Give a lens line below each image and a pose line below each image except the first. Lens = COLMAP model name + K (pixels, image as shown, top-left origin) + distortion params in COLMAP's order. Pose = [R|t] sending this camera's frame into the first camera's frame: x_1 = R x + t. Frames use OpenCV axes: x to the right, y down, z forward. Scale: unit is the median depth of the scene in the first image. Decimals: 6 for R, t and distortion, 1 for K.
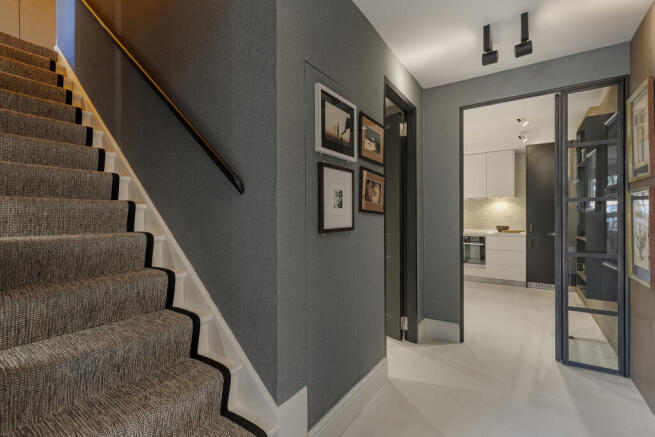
lens RADIAL K [[294.2, 0, 325.3], [0, 294.2, 219.2], [0, 0, 1]] dist [0.001035, 0.000150]
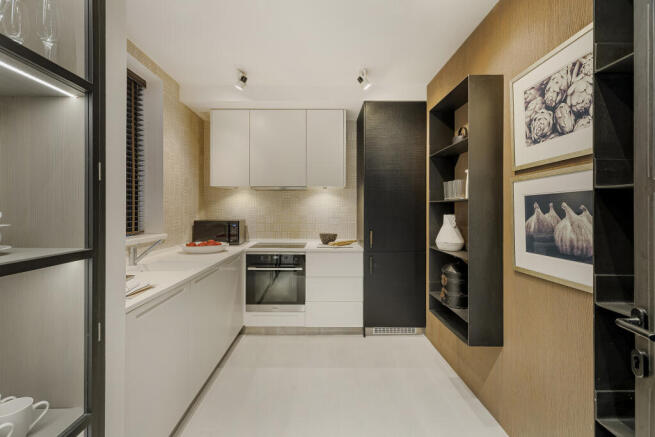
lens RADIAL K [[294.2, 0, 325.7], [0, 294.2, 221.5], [0, 0, 1]] dist [0.001035, 0.000150]
pose [[0.808903, 0.010590, 0.587847, 0.248176], [-0.008658, 0.999944, -0.006100, 0.001372], [-0.587879, -0.000155, 0.808949, 0.524766]]
